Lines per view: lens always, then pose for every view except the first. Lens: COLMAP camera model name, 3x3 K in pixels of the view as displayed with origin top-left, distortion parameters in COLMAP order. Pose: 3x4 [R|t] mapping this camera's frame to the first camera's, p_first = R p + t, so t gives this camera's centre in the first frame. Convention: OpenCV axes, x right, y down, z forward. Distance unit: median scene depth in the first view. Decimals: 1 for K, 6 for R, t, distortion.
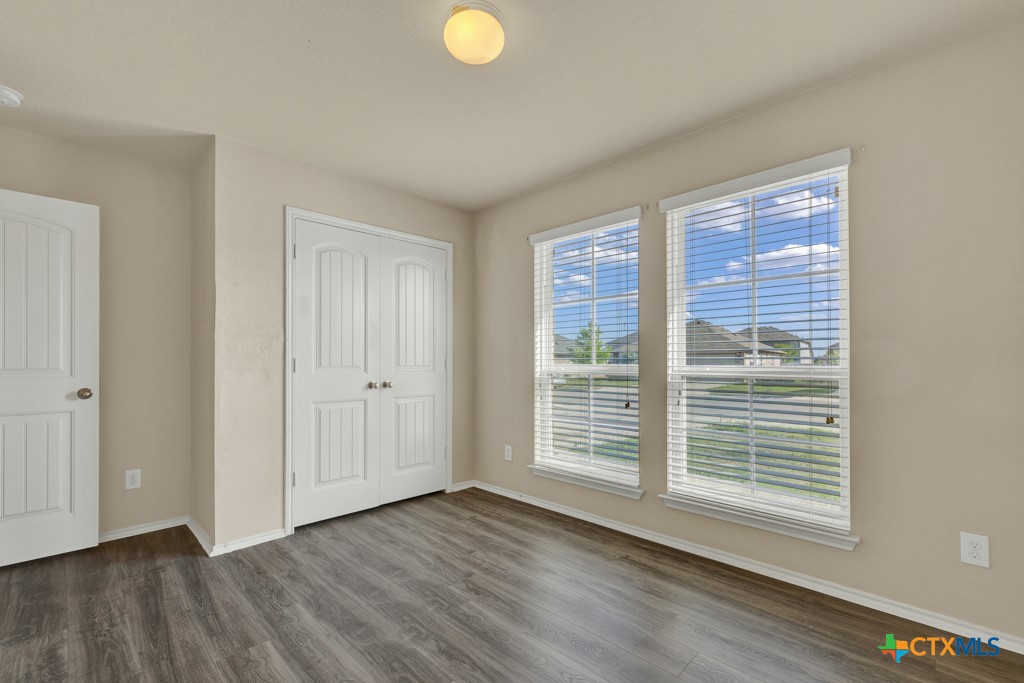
lens RADIAL K [[441.9, 0, 517.6], [0, 441.9, 335.0], [0, 0, 1]] dist [-0.001937, -0.000256]
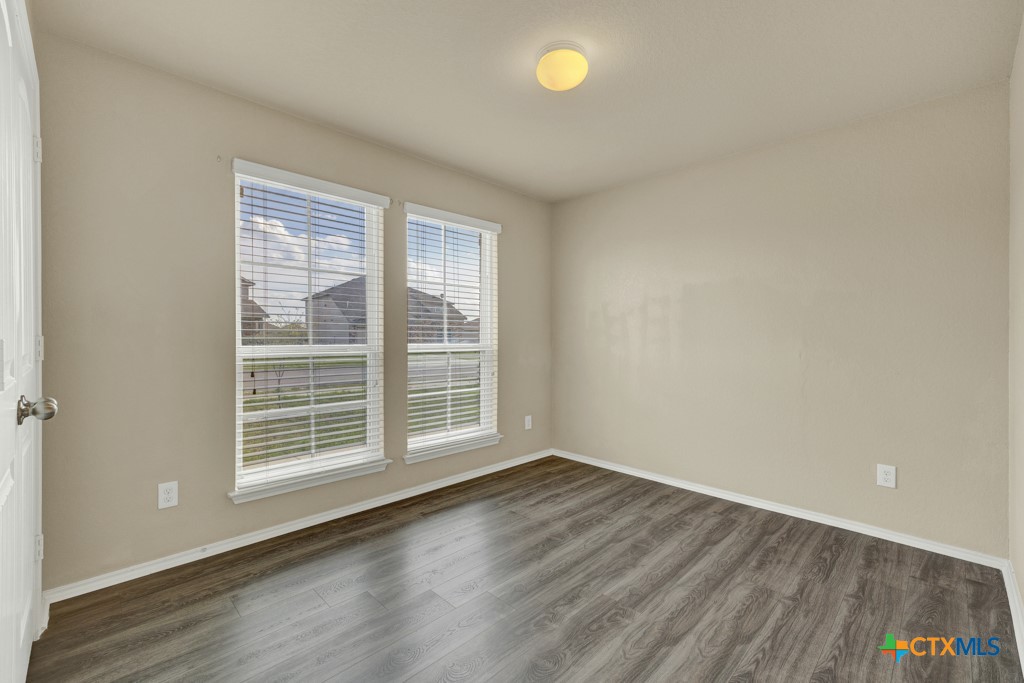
lens RADIAL K [[432.5, 0, 508.5], [0, 432.5, 338.2], [0, 0, 1]] dist [-0.000520, -0.000039]
pose [[0.021721, -0.004206, 0.999755, -0.838430], [-0.062367, 0.998038, 0.005553, 0.036361], [-0.997817, -0.062473, 0.021416, 0.778188]]
